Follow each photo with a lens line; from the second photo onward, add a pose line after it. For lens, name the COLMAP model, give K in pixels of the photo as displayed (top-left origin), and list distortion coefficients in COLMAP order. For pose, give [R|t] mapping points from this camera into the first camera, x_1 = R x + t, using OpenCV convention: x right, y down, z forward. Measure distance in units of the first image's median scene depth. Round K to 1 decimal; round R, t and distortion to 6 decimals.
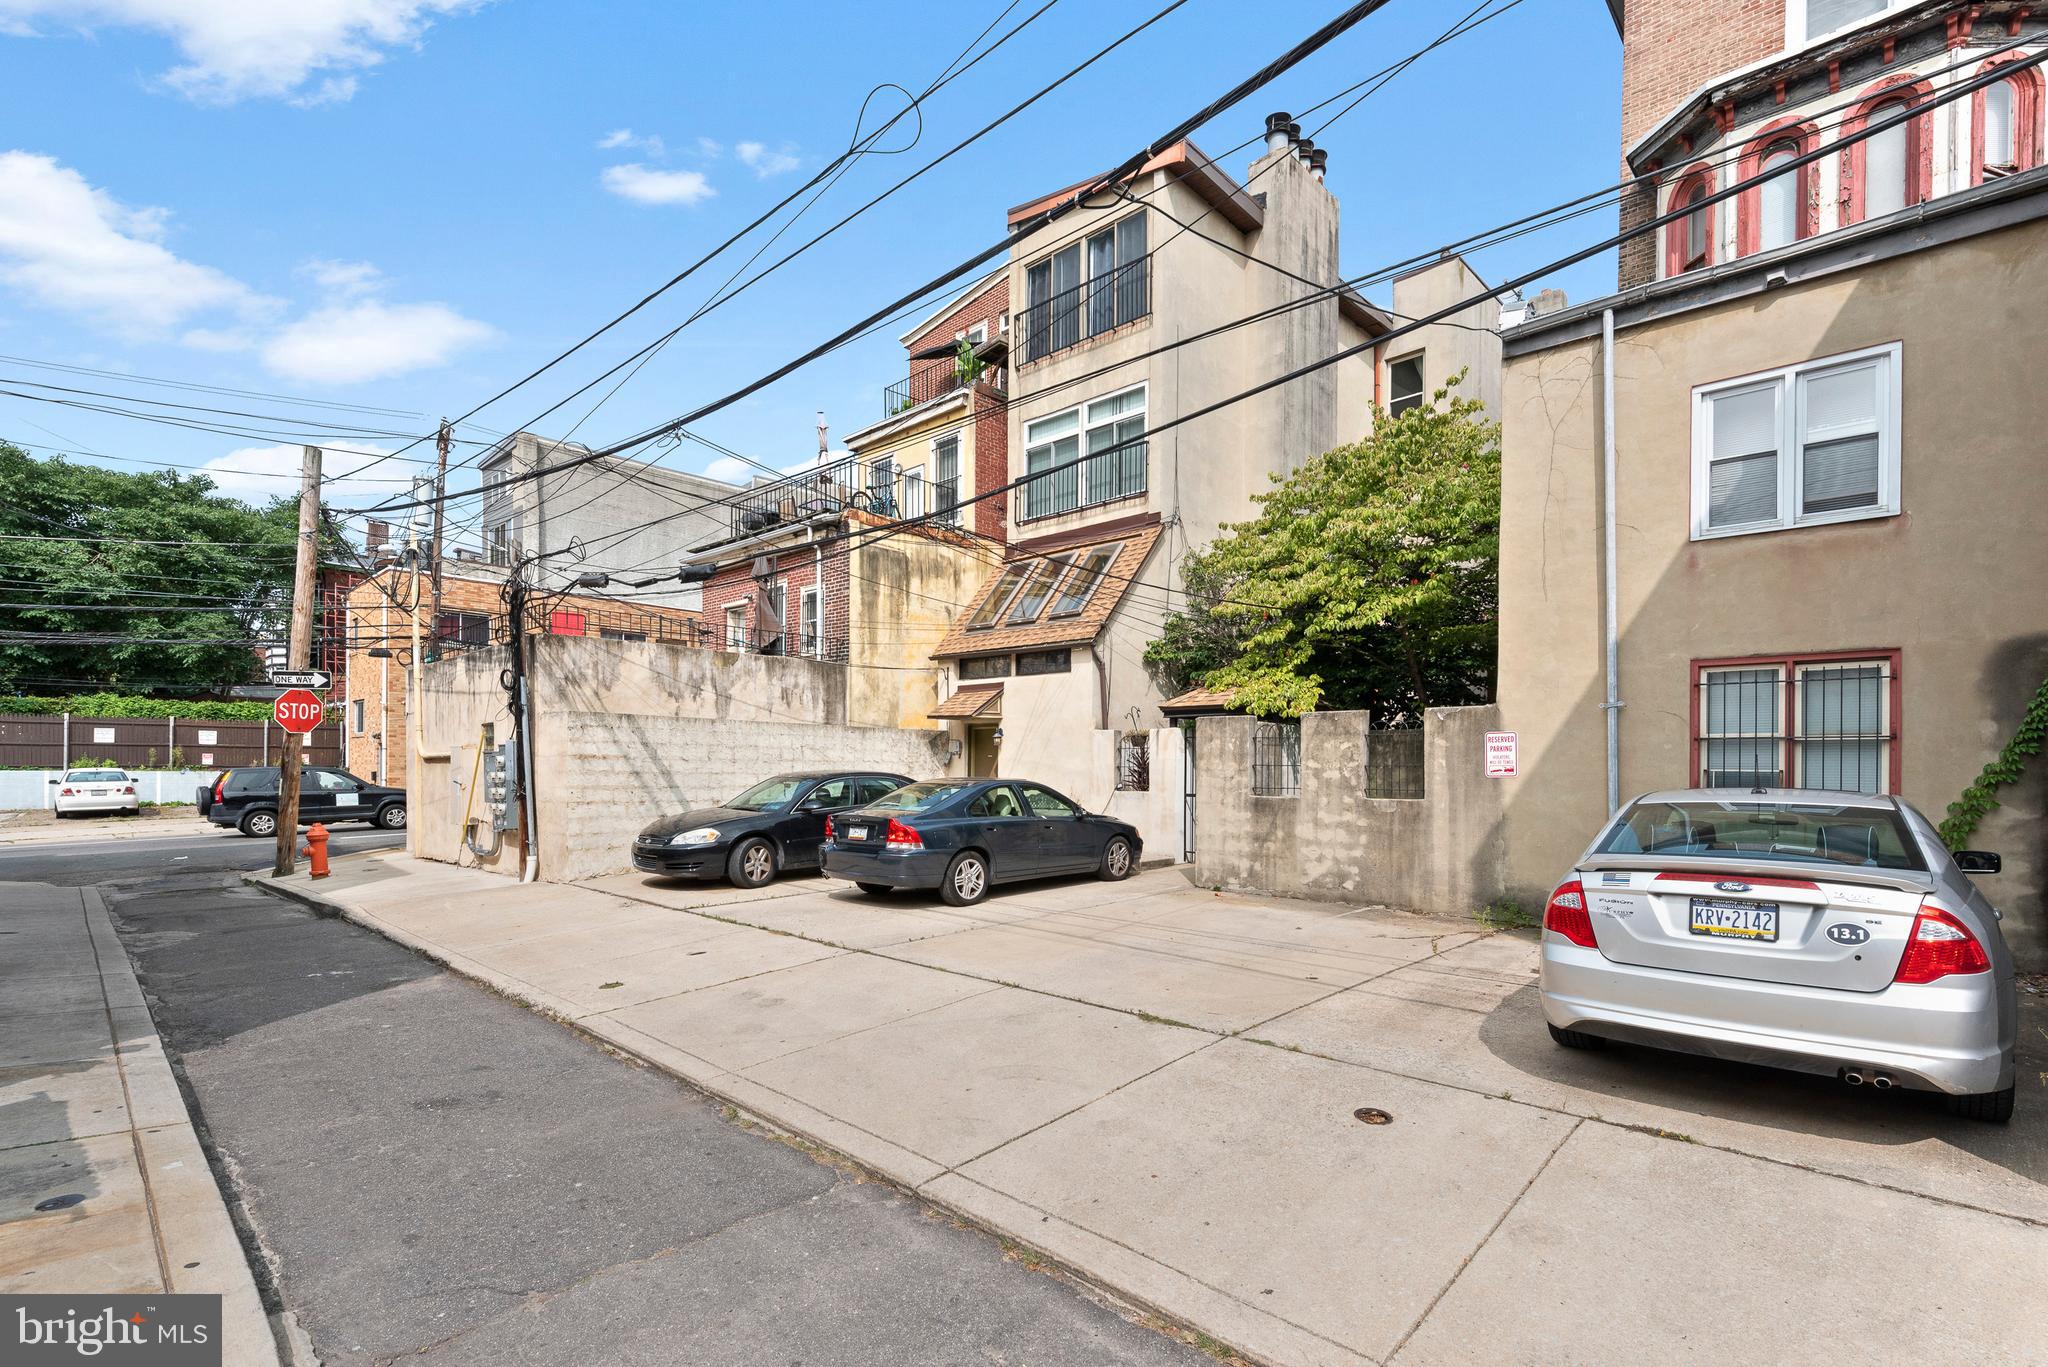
lens RADIAL K [[902.3, 0, 1039.5], [0, 902.3, 744.2], [0, 0, 1]] dist [0.003796, -0.001954]
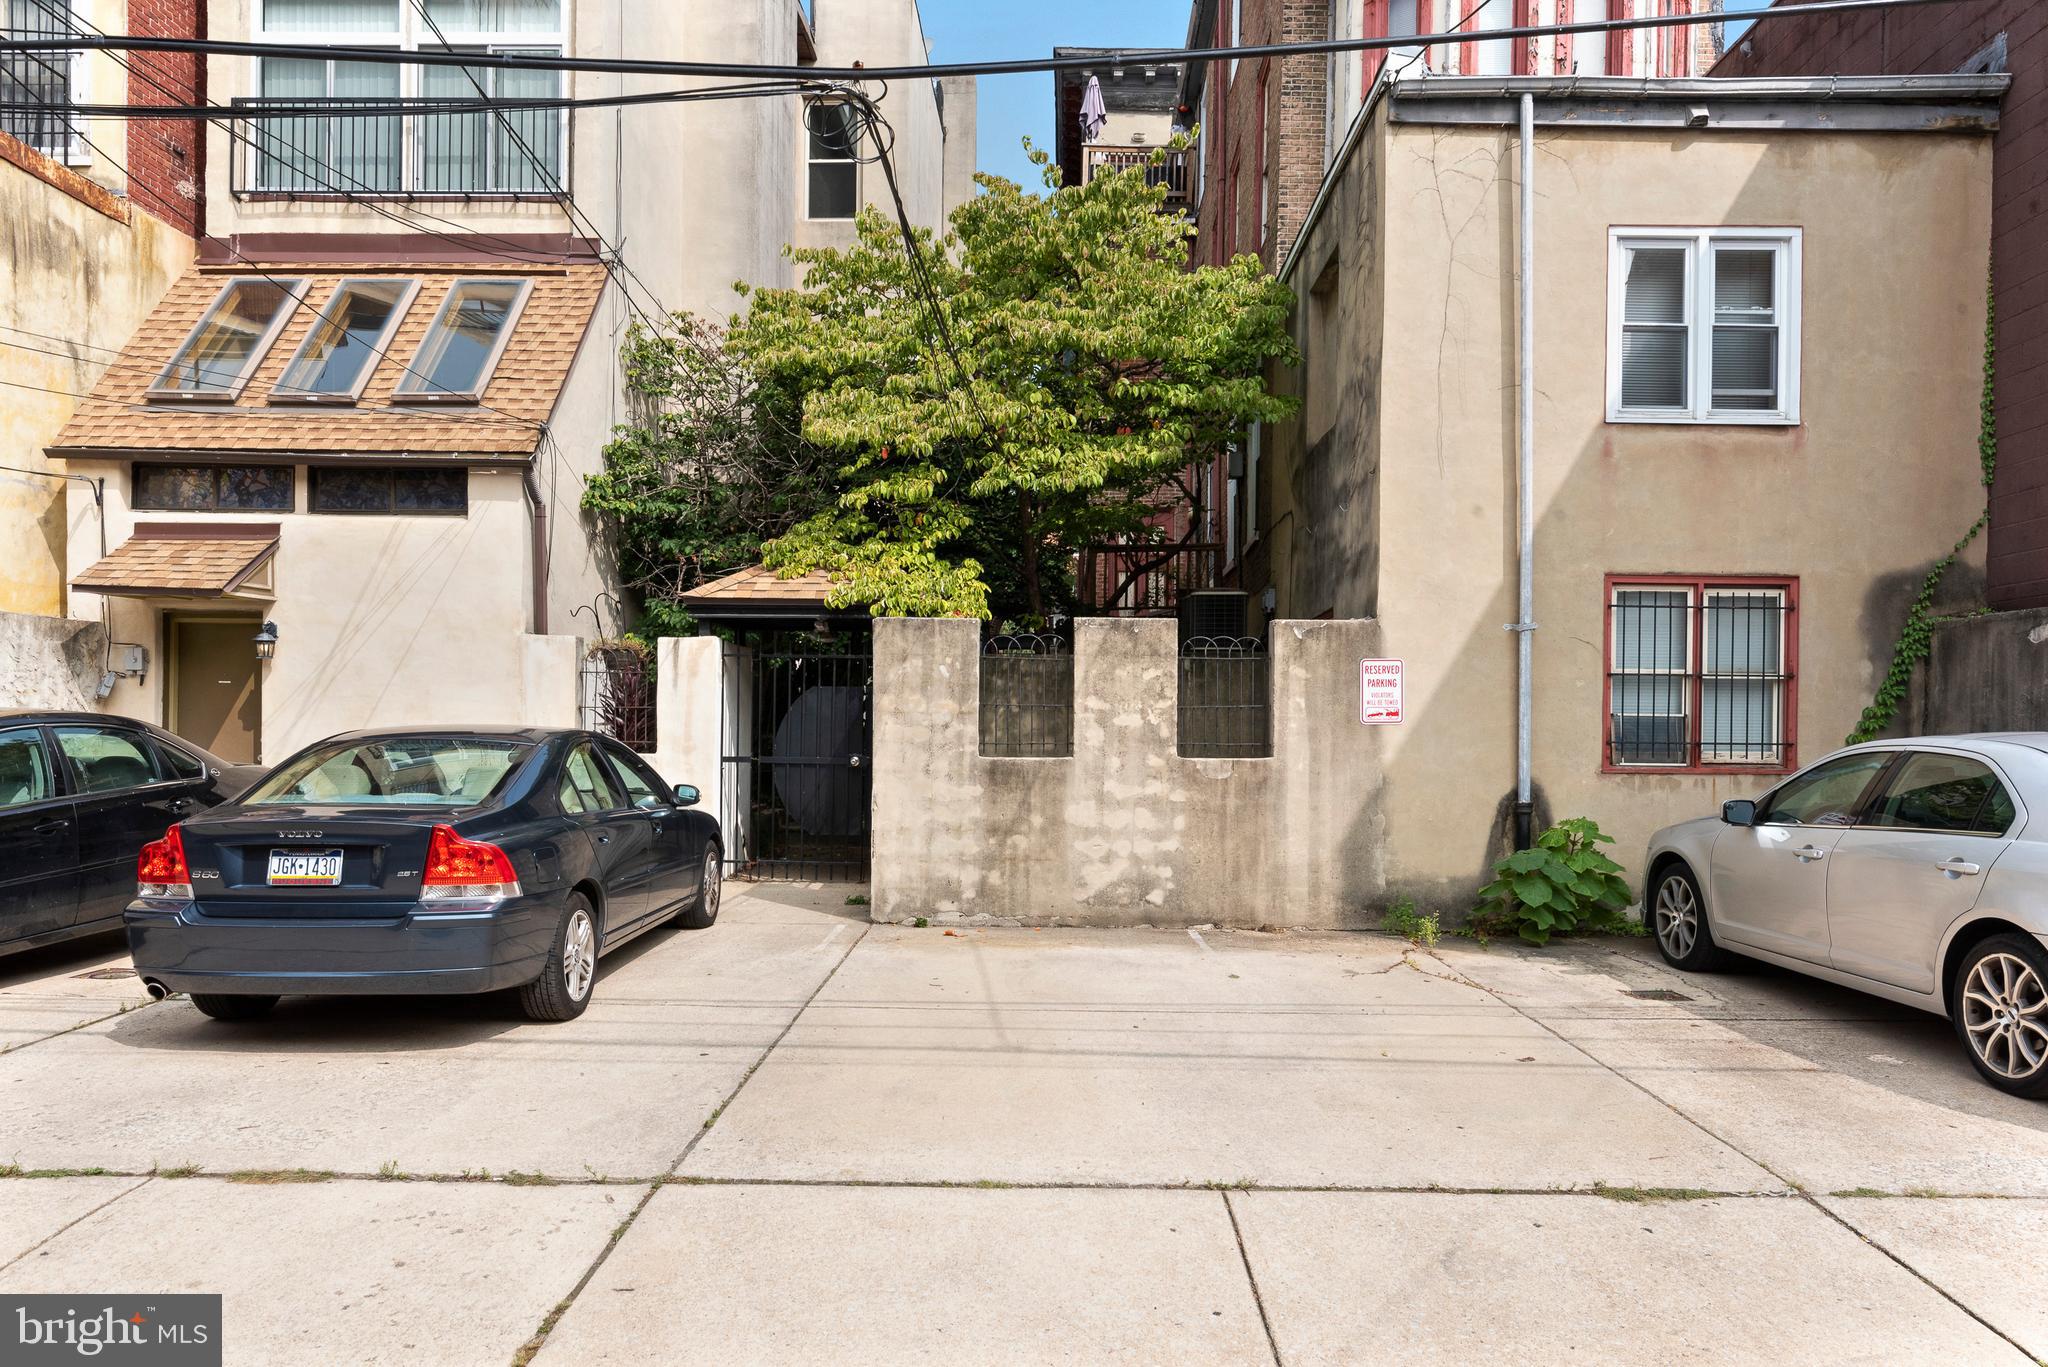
lens RADIAL K [[1346.7, 0, 1025.9], [0, 1346.7, 705.4], [0, 0, 1]] dist [0.002957, -0.001481]
pose [[0.750256, 0.010548, 0.661063, -0.366845], [-0.021596, 0.999730, 0.008558, 0.018682], [-0.660794, -0.020697, 0.750281, 0.387641]]
